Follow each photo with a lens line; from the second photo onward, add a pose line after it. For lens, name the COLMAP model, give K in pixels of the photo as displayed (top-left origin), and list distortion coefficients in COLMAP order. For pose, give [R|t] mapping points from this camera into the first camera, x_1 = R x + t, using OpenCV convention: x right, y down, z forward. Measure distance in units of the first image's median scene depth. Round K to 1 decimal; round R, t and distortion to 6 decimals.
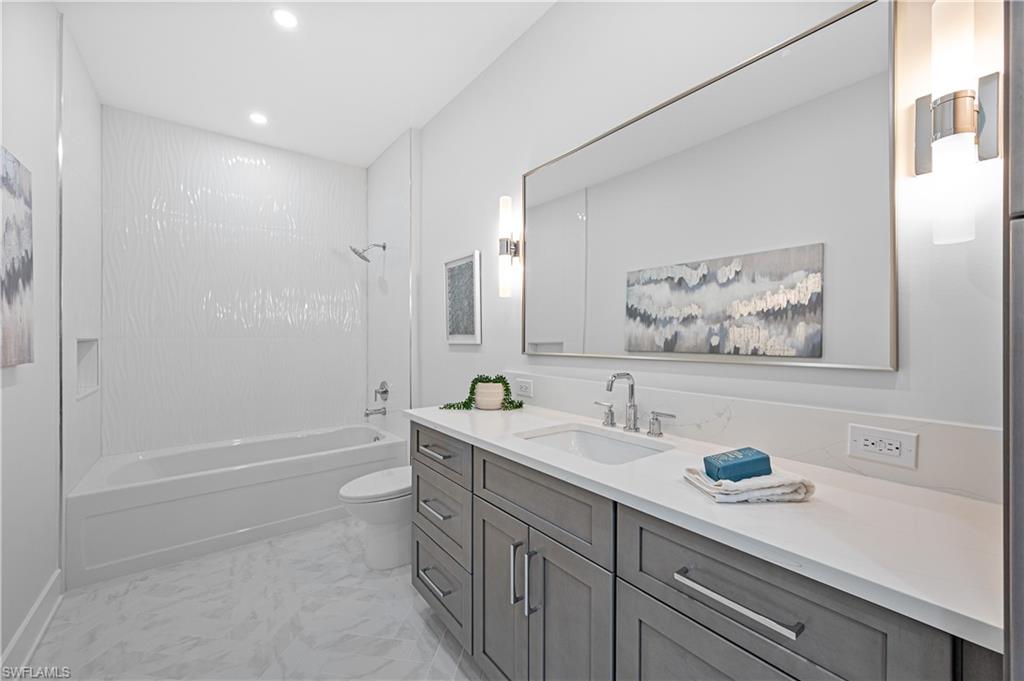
lens RADIAL K [[406.5, 0, 509.9], [0, 406.5, 336.8], [0, 0, 1]] dist [0.002592, 0.000387]
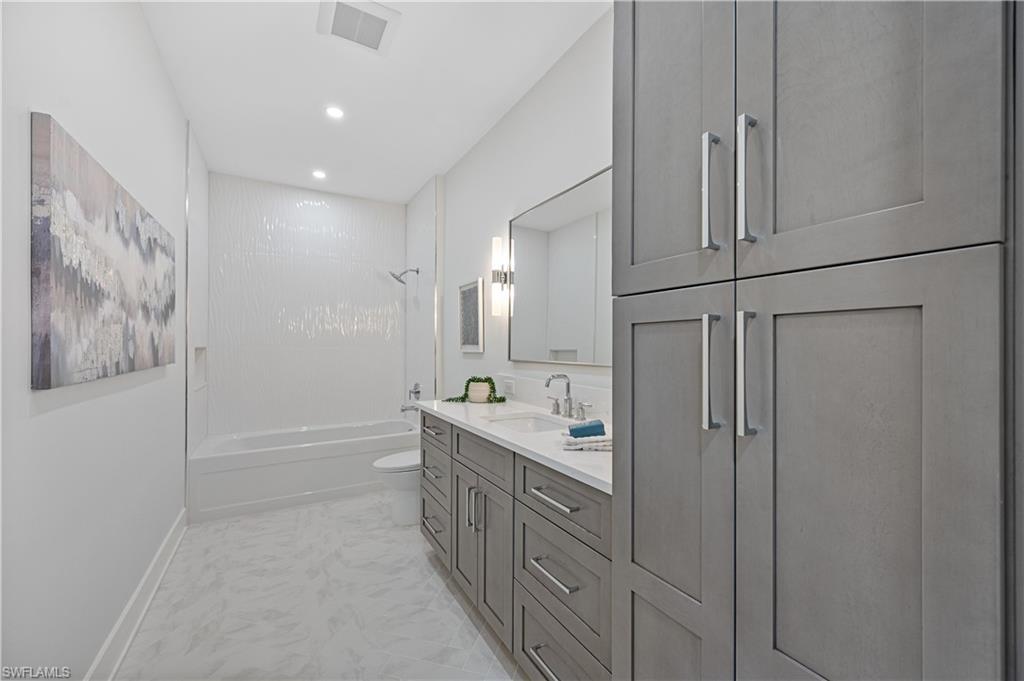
lens RADIAL K [[406.5, 0, 514.0], [0, 406.5, 345.2], [0, 0, 1]] dist [0.002592, 0.000387]
pose [[0.992495, 0.004057, -0.122219, 0.215480], [-0.004172, 0.999991, -0.000689, -0.005766], [0.122216, 0.001193, 0.992503, -0.278835]]
